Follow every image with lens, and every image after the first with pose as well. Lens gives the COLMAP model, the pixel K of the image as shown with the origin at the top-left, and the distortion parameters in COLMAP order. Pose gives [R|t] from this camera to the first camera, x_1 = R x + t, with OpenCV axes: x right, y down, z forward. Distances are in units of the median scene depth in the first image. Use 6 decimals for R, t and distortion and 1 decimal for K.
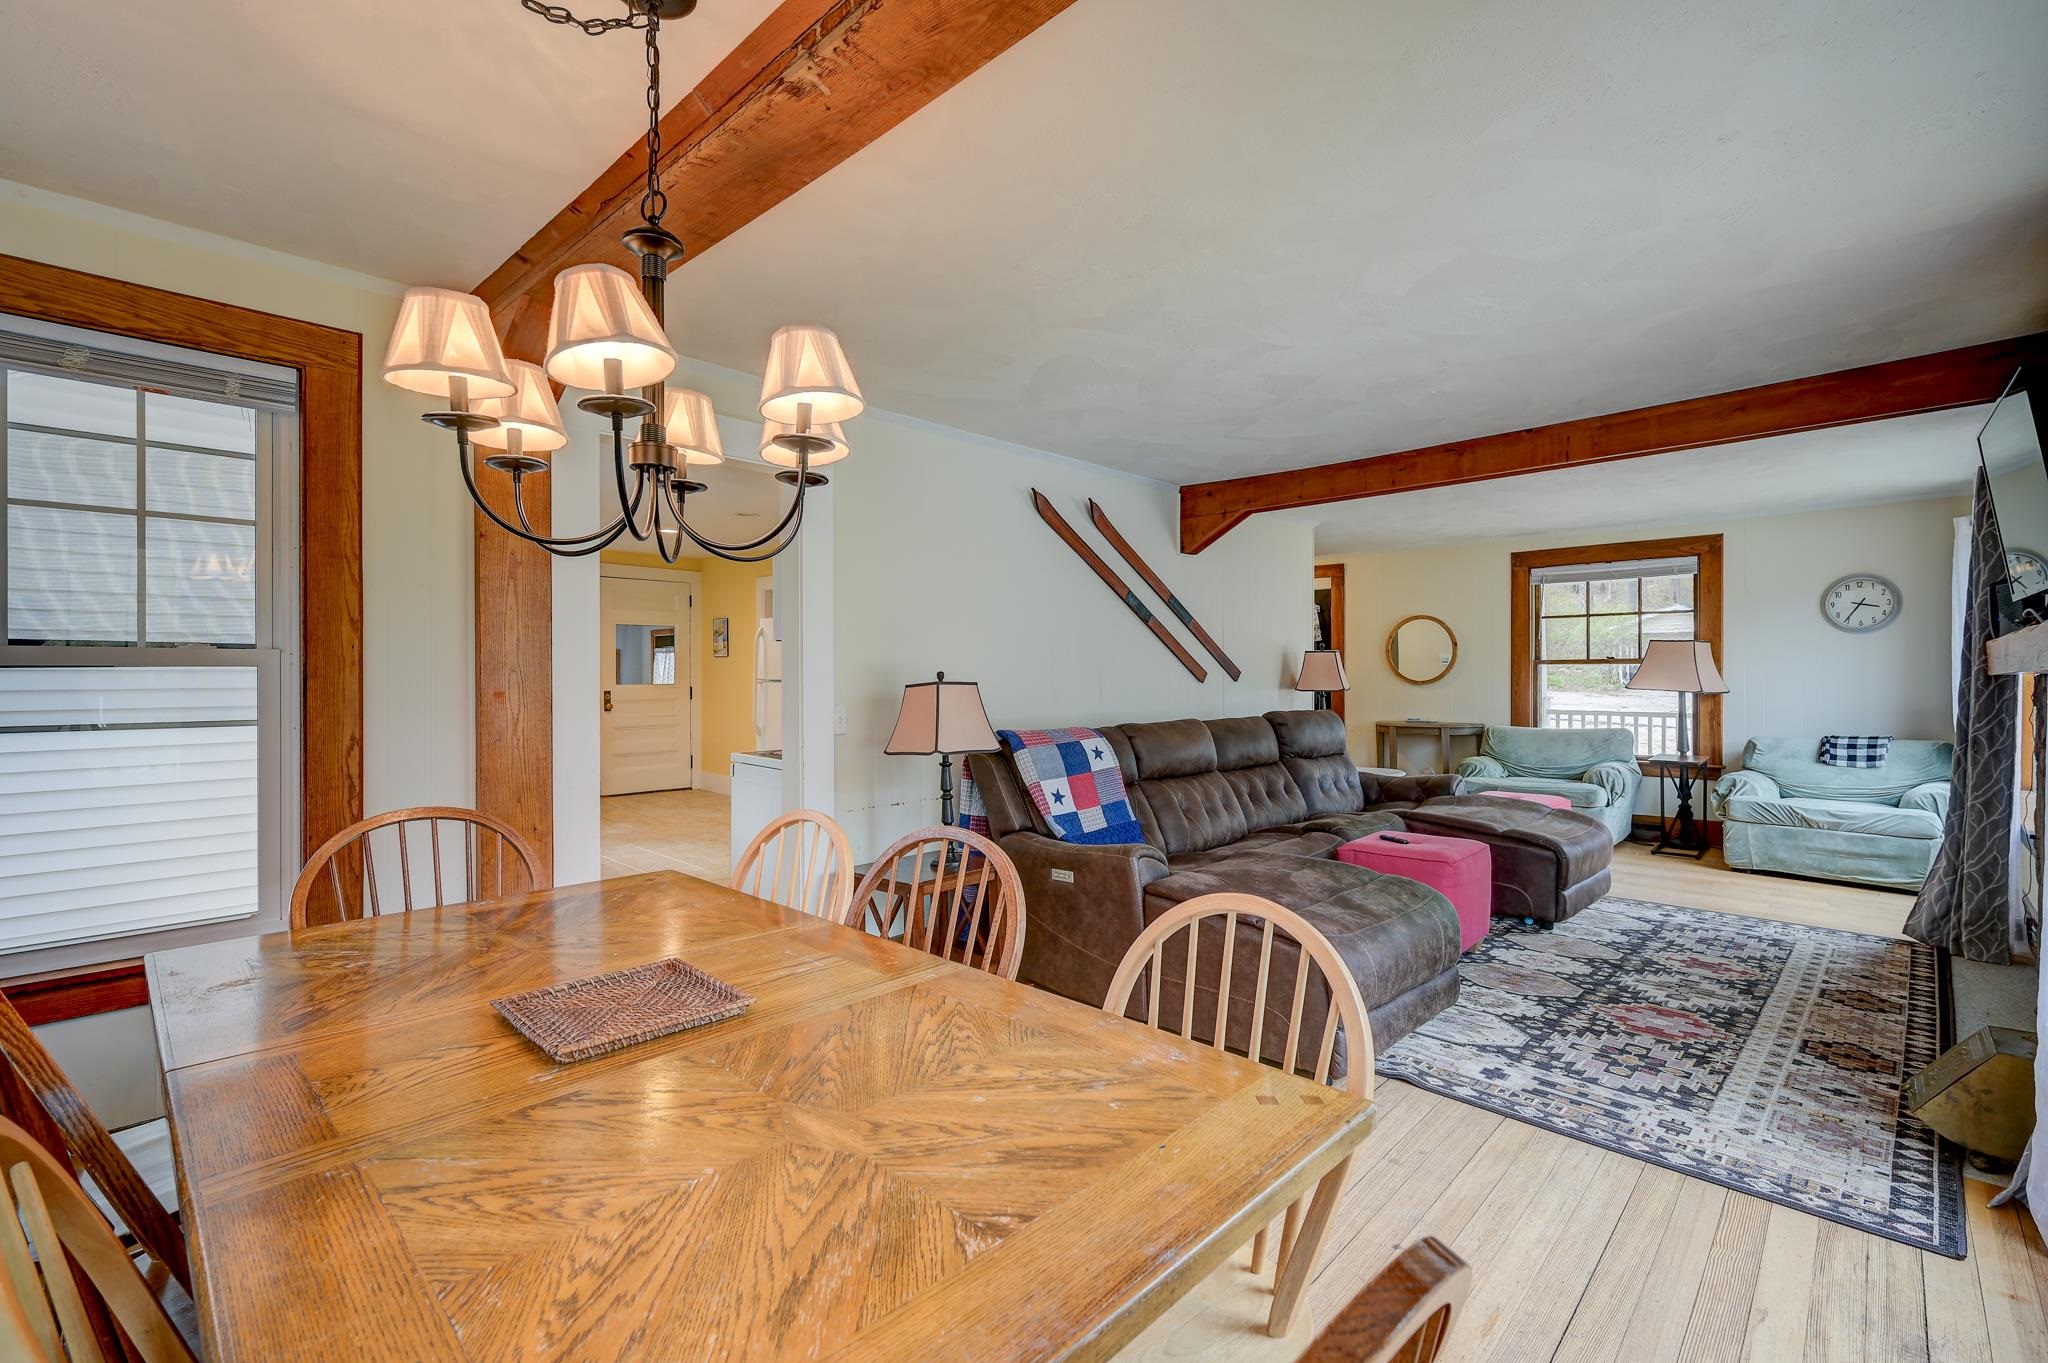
lens RADIAL K [[914.0, 0, 1023.5], [0, 914.0, 673.0], [0, 0, 1]] dist [-0.000964, 0.000242]
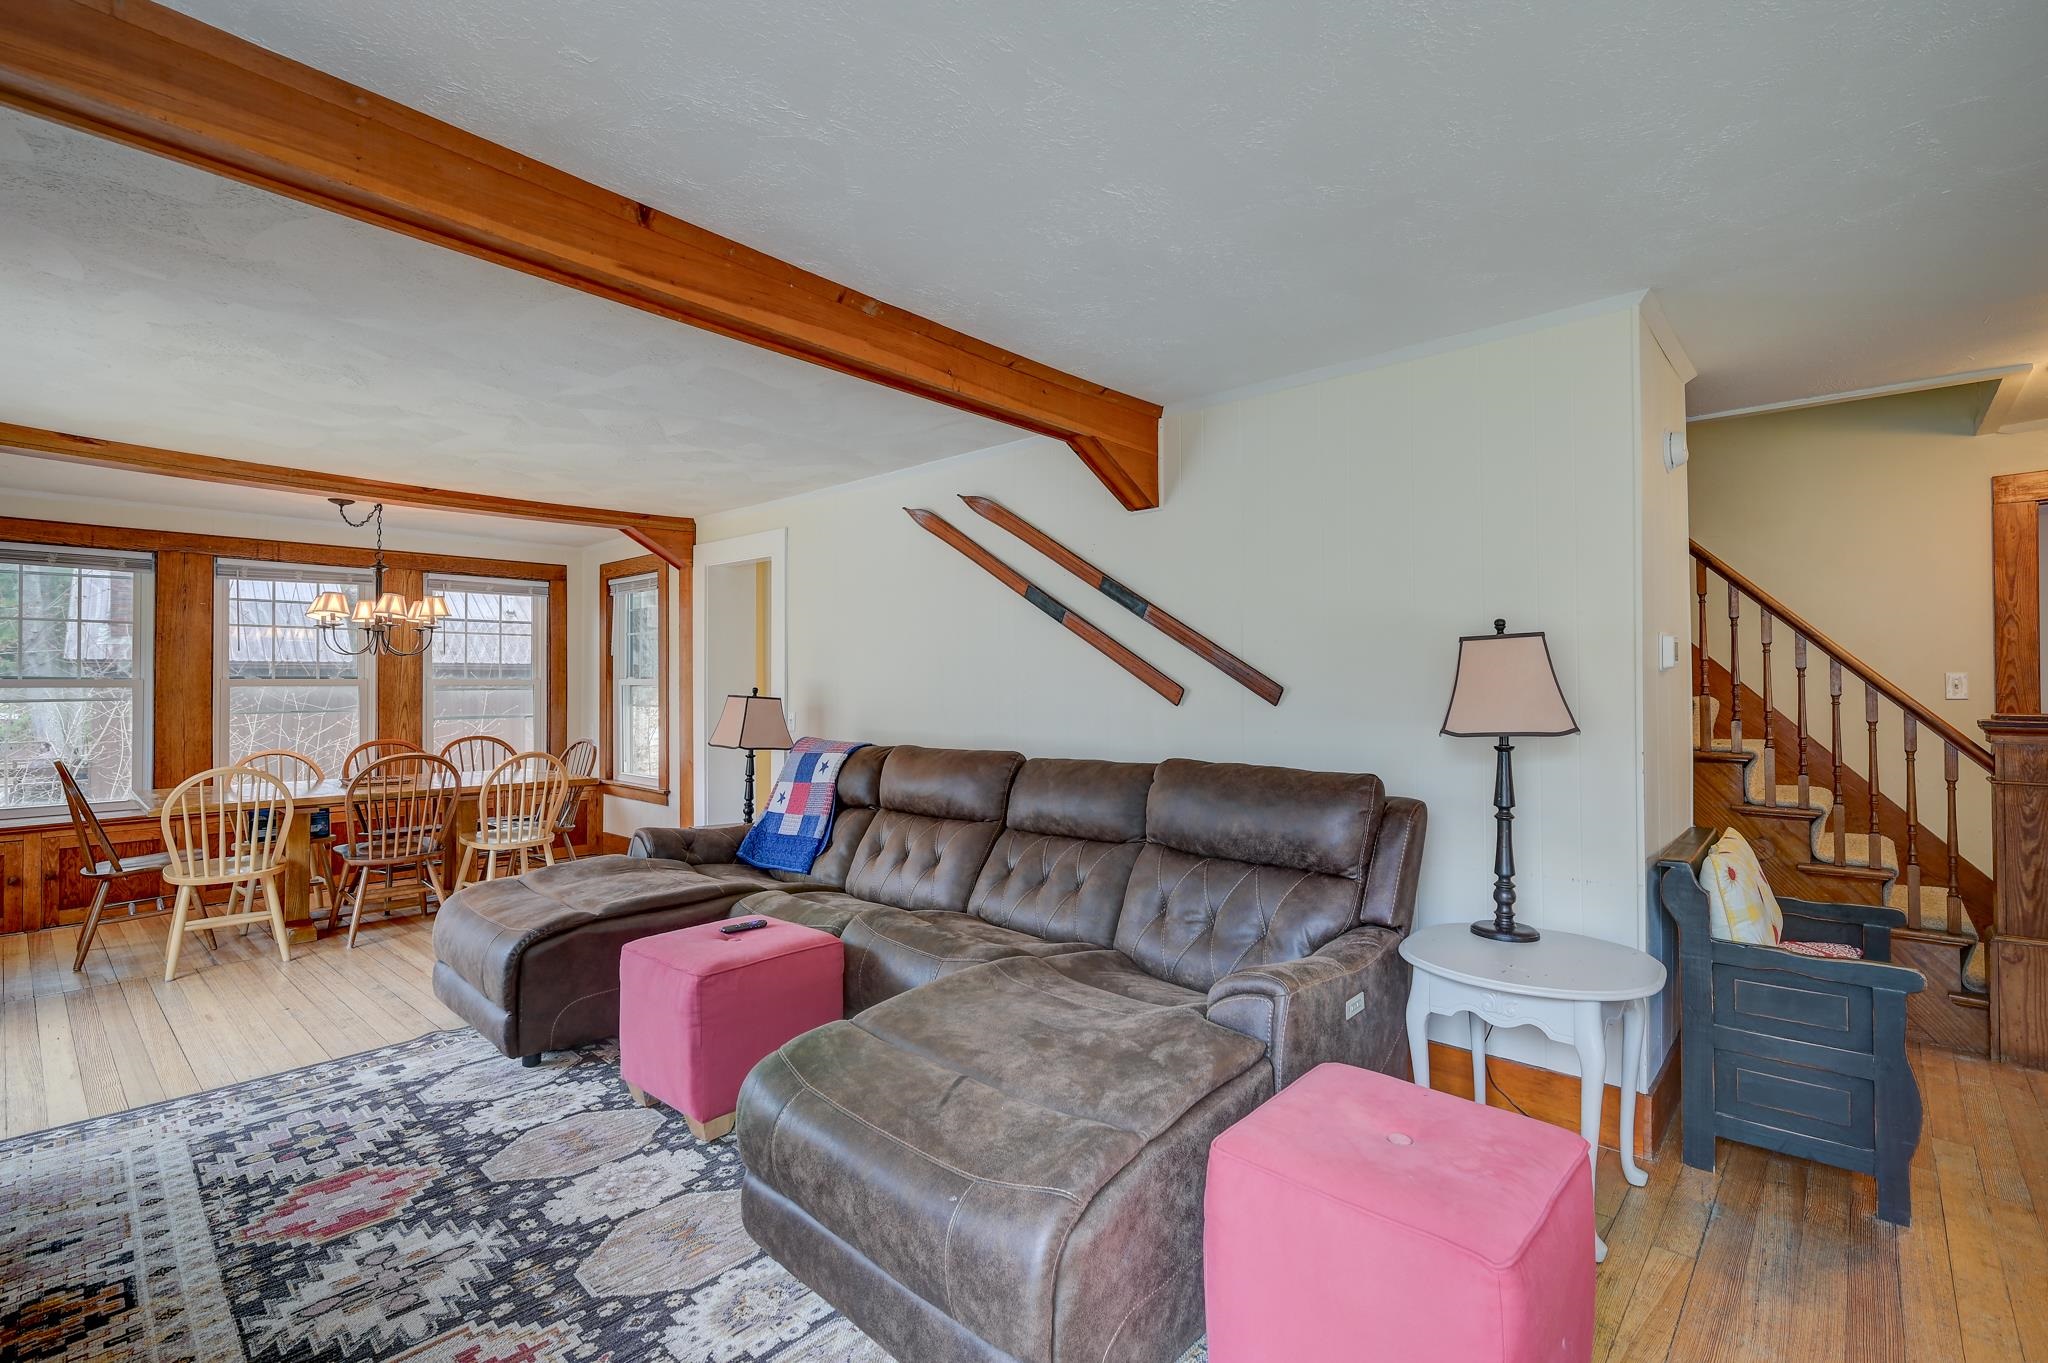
lens RADIAL K [[927.5, 0, 1028.0], [0, 927.5, 673.2], [0, 0, 1]] dist [-0.000993, 0.000409]
pose [[0.022200, -0.011995, -0.999682, 1.397768], [0.001199, 0.999928, -0.011971, -0.008469], [0.999753, -0.000932, 0.022212, 1.484471]]
